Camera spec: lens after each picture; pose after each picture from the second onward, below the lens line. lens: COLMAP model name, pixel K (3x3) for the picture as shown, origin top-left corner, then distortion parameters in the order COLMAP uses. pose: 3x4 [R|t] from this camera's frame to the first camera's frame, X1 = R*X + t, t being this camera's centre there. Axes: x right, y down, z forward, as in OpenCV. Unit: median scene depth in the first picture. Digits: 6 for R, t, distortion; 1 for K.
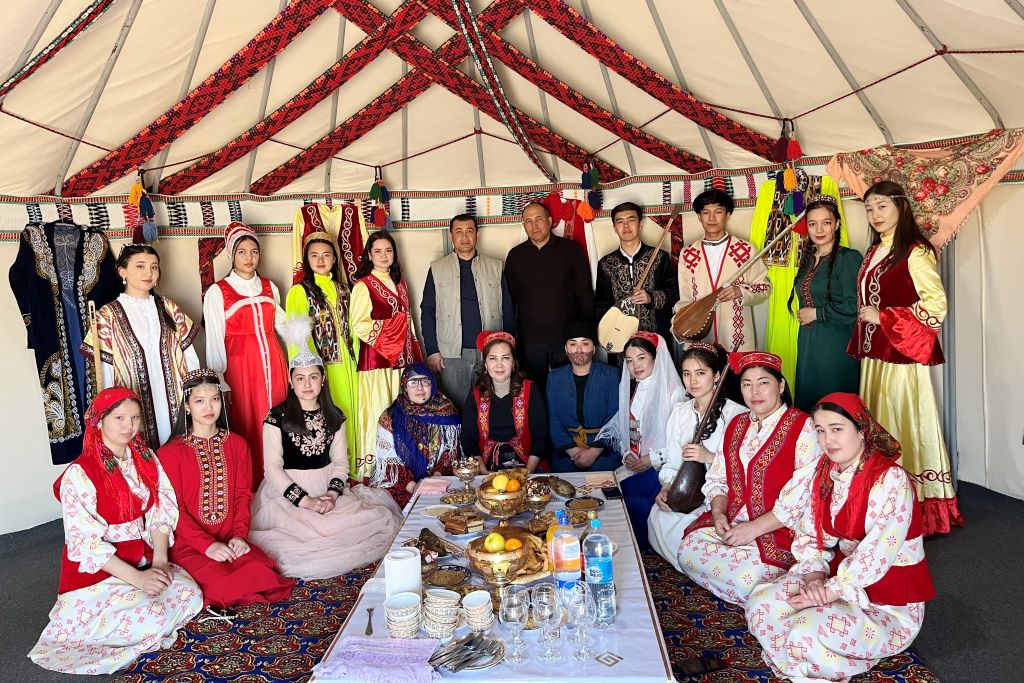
lens RADIAL K [[865.7, 0, 510.7], [0, 865.7, 323.4], [0, 0, 1]] dist [0.101815, -0.117608]
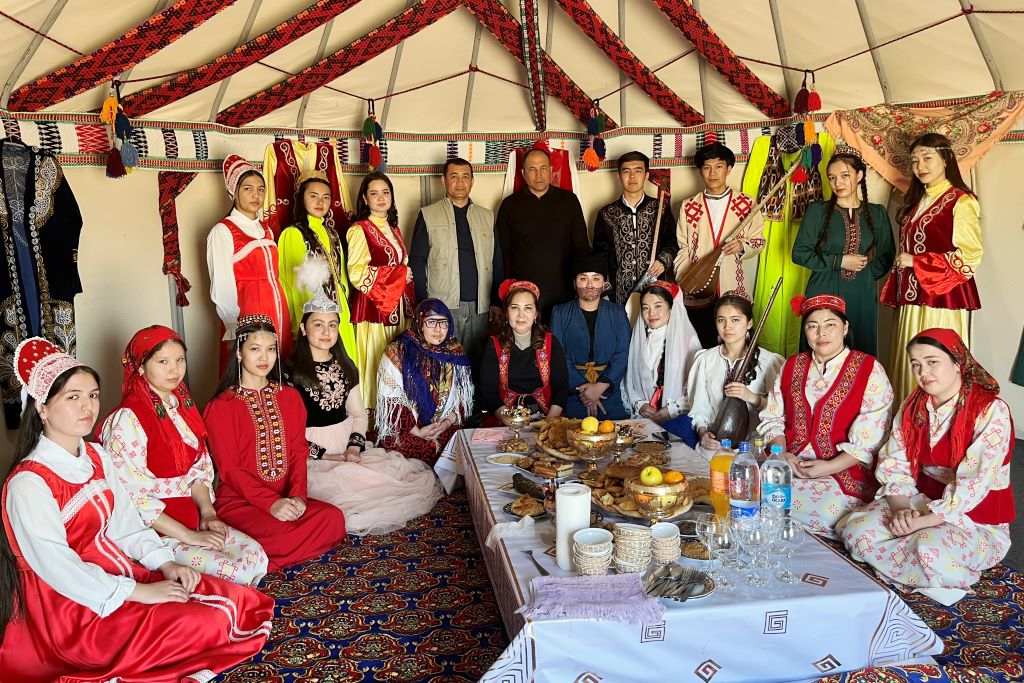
lens RADIAL K [[849.3, 0, 512.0], [0, 849.3, 369.2], [0, 0, 1]] dist [0.092479, -0.096963]
pose [[0.975928, -0.009052, 0.217904, -0.213048], [-0.007065, 0.997302, 0.073071, 0.035787], [-0.217978, -0.072852, 0.973231, 0.075594]]
